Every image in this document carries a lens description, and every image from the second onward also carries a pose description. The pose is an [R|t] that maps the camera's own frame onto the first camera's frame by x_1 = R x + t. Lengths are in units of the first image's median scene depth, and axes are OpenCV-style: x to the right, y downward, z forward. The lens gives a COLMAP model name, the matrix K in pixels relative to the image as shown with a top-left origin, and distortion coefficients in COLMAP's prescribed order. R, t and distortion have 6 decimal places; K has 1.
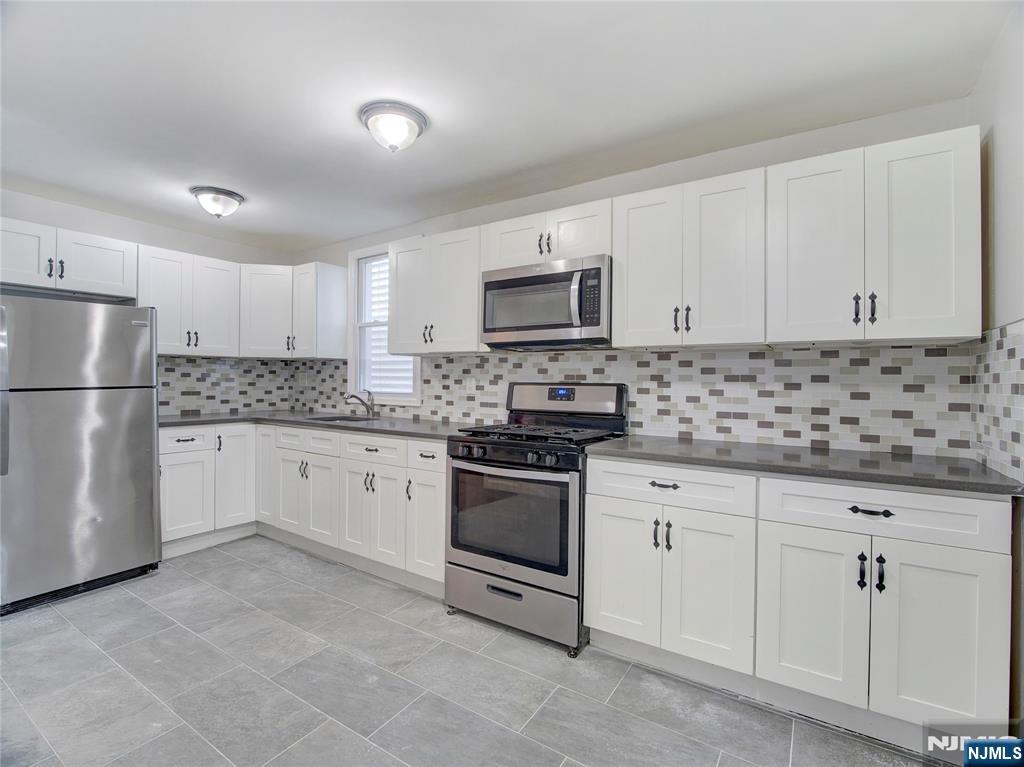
lens RADIAL K [[483.1, 0, 515.9], [0, 483.1, 381.1], [0, 0, 1]] dist [-0.001564, -0.000338]
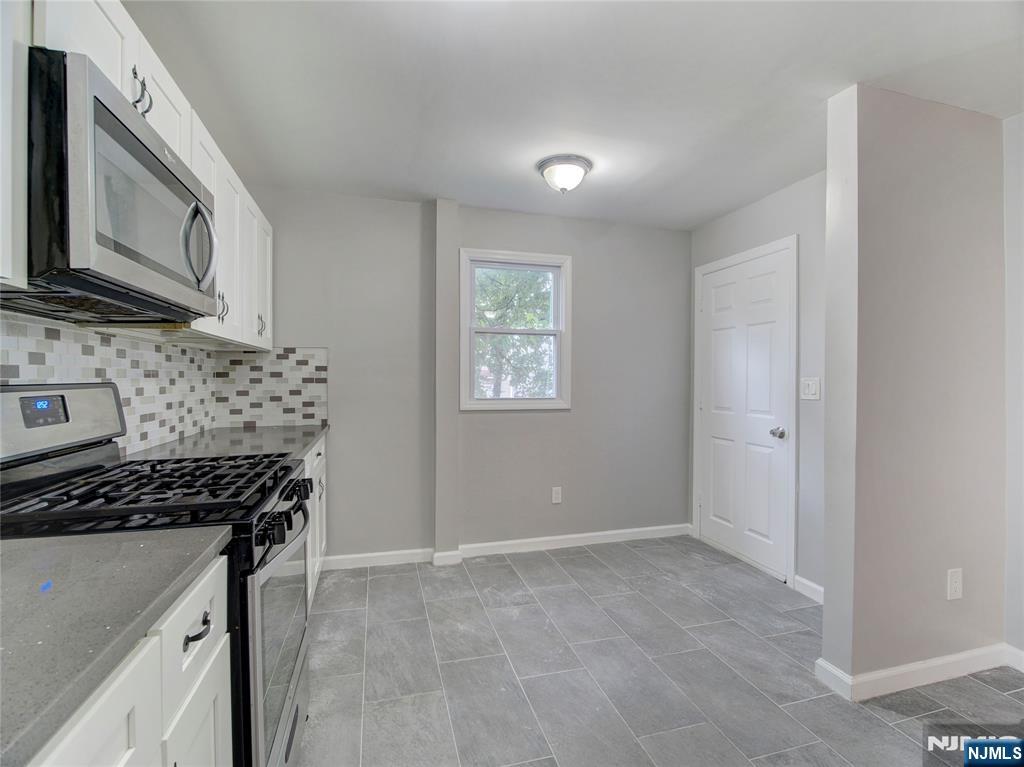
lens RADIAL K [[483.1, 0, 515.9], [0, 483.1, 381.1], [0, 0, 1]] dist [-0.001564, -0.000338]
pose [[-0.753686, -0.018609, 0.656971, -0.575028], [-0.014454, 0.999827, 0.011739, -0.011856], [-0.657076, -0.000649, -0.753824, 1.169731]]
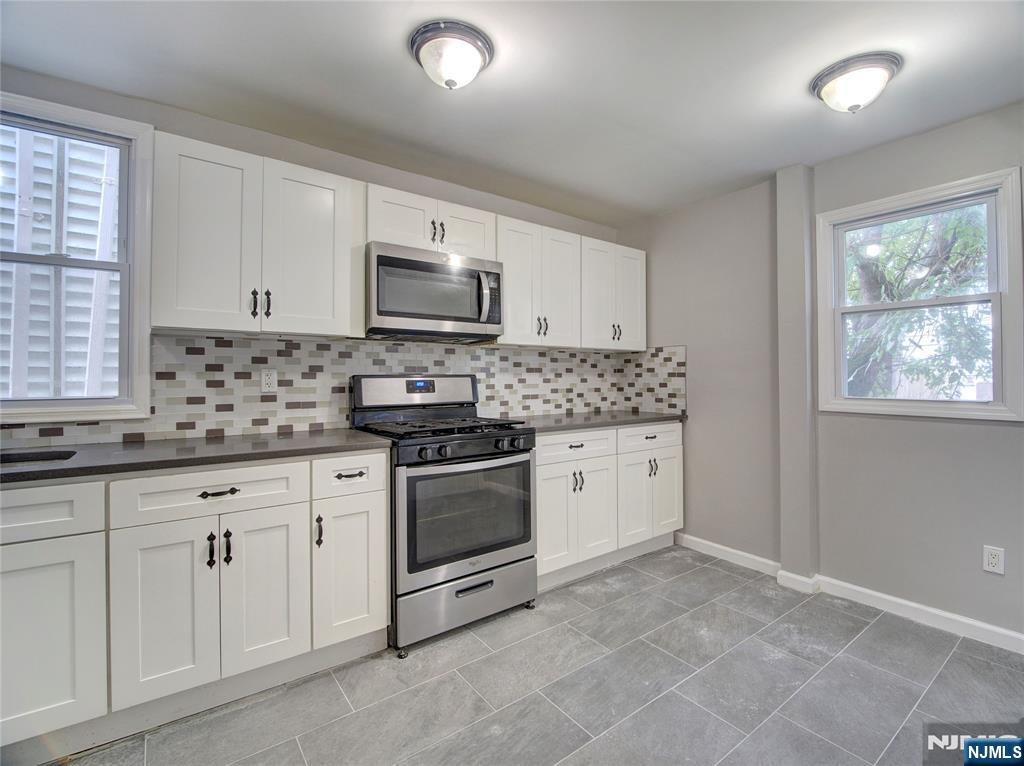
lens RADIAL K [[485.9, 0, 524.4], [0, 485.9, 370.0], [0, 0, 1]] dist [-0.003419, -0.001016]
pose [[0.331198, -0.002437, 0.943558, -0.850181], [0.001609, 0.999997, 0.002018, -0.008949], [-0.943560, 0.000850, 0.331201, 0.531177]]
